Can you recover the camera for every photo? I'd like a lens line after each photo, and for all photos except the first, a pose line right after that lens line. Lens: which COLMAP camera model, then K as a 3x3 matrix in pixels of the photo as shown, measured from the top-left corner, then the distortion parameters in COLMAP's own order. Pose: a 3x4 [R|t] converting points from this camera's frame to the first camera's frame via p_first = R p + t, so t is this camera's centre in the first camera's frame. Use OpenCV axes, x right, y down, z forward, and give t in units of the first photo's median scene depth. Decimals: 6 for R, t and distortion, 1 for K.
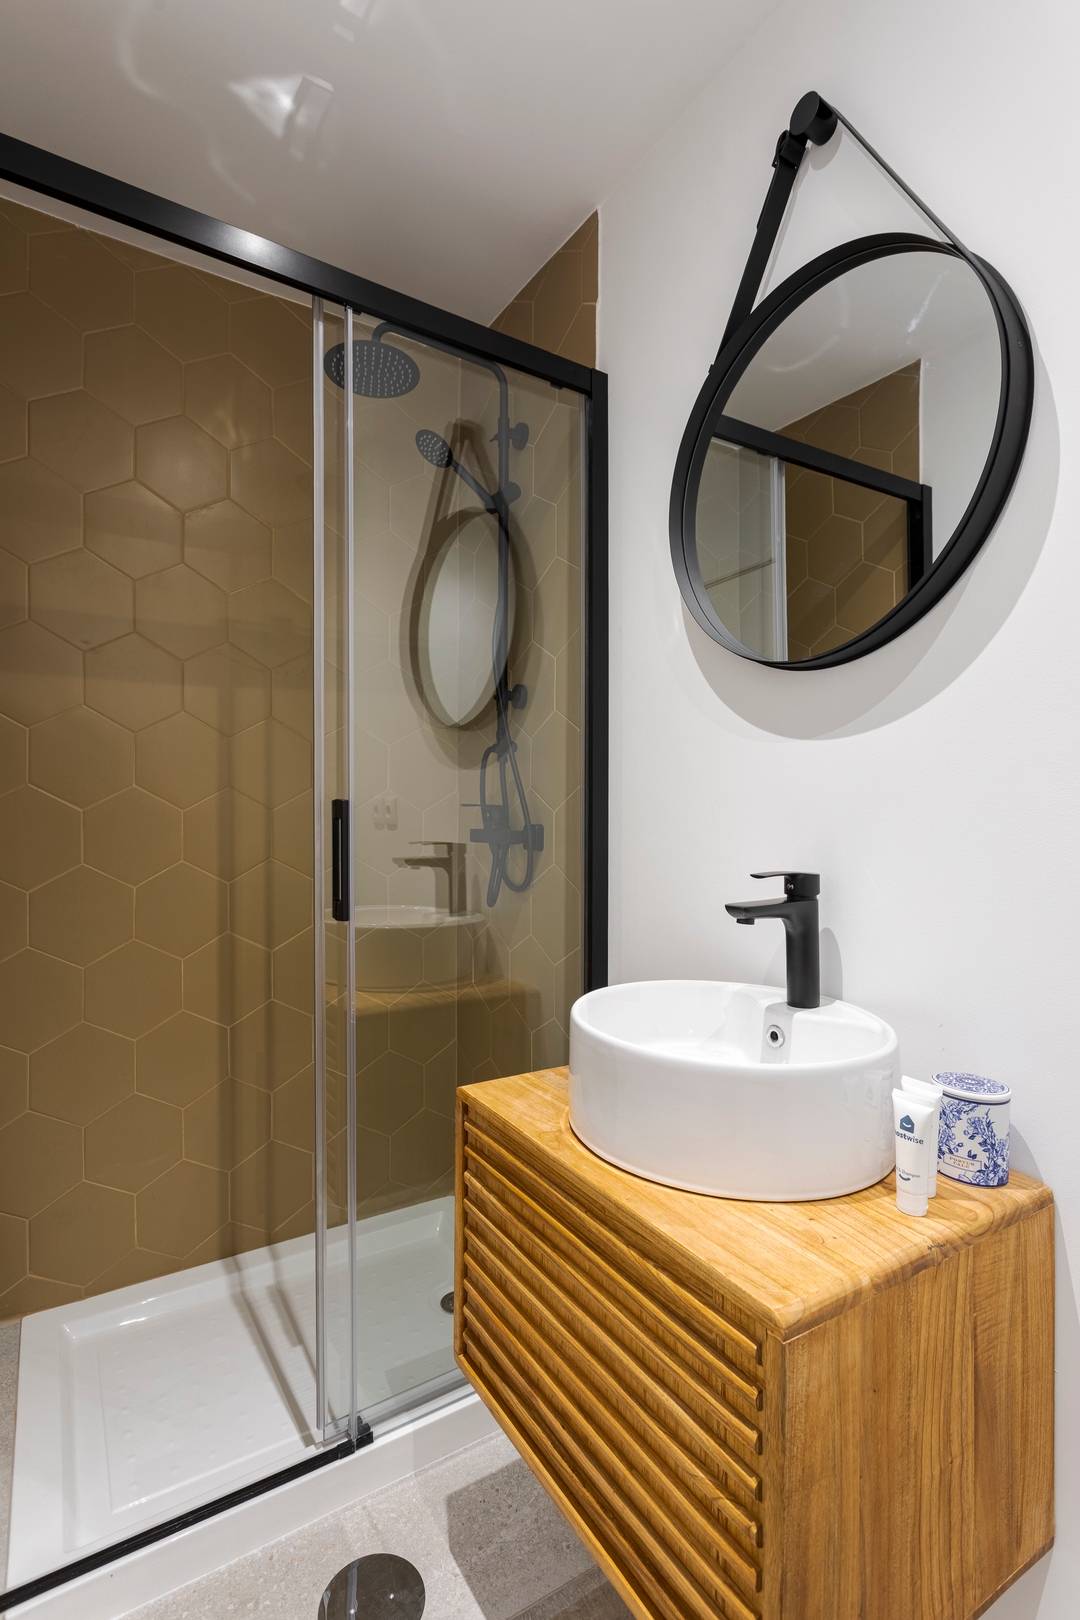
lens RADIAL K [[767.7, 0, 522.4], [0, 767.7, 806.9], [0, 0, 1]] dist [0.000352, 0.001930]
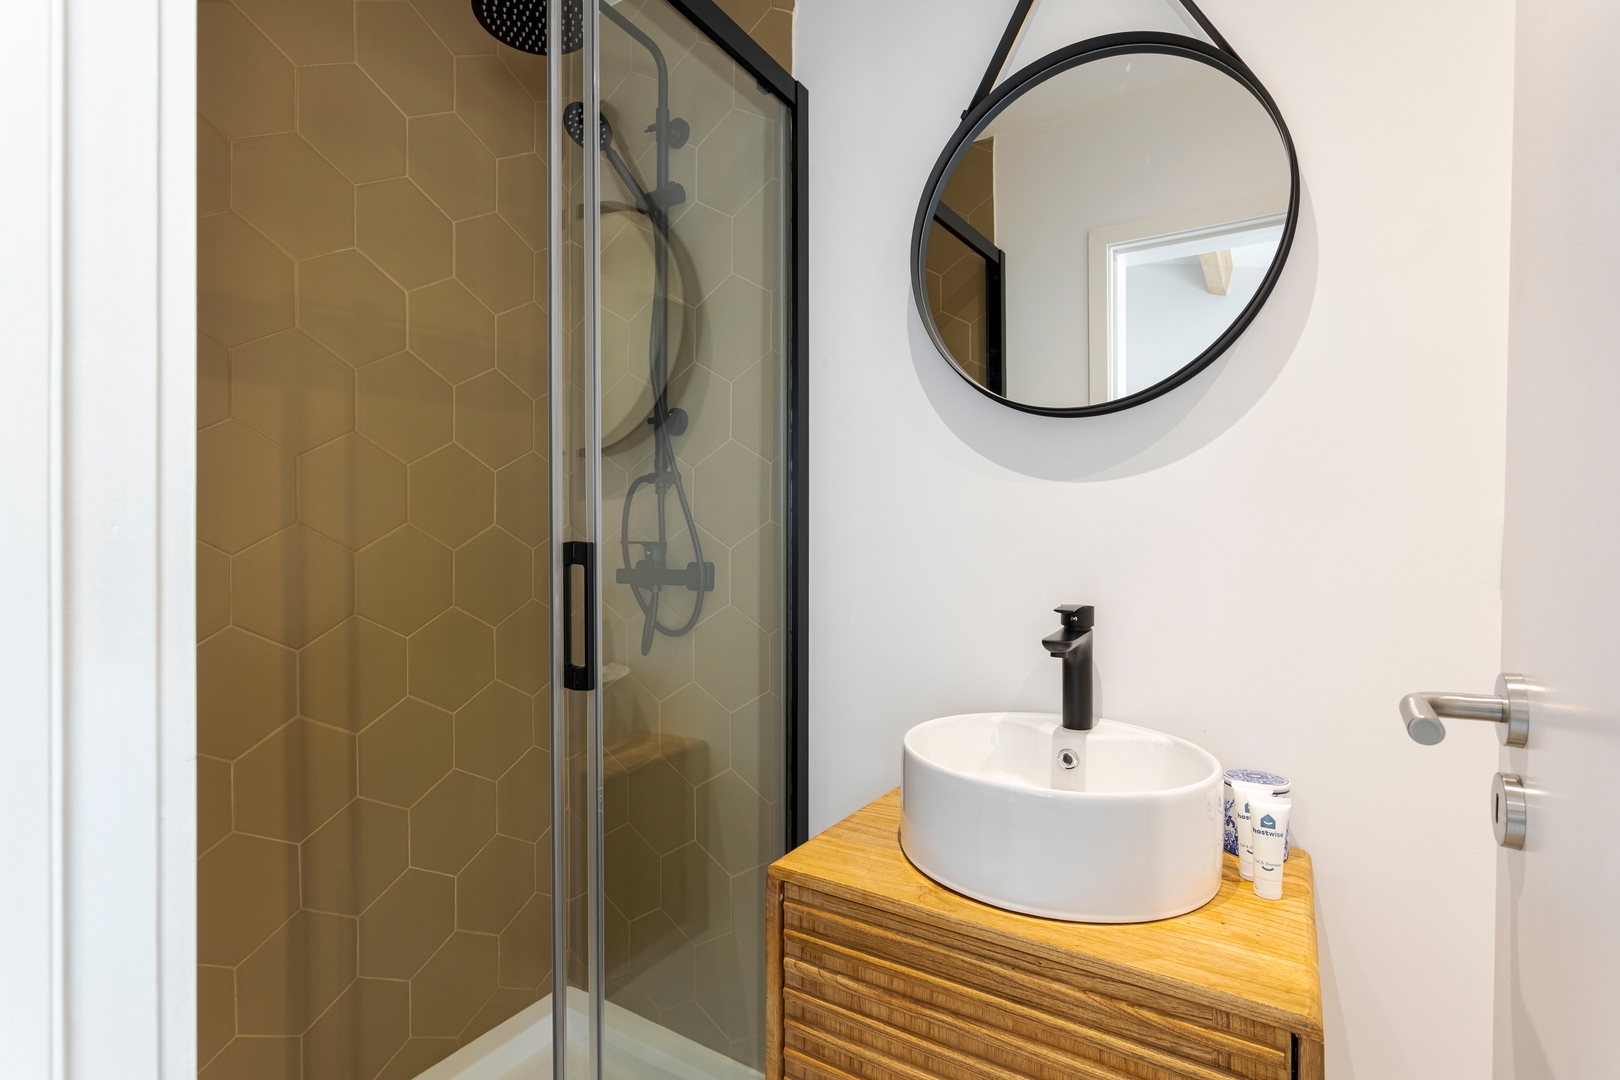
lens RADIAL K [[767.7, 0, 801.0], [0, 767.7, 541.0], [0, 0, 1]] dist [0.000352, 0.001930]
pose [[0.899134, -0.014684, 0.437428, -0.440300], [0.009345, 0.999853, 0.014355, -0.022816], [-0.437574, -0.008819, 0.899139, 0.190069]]
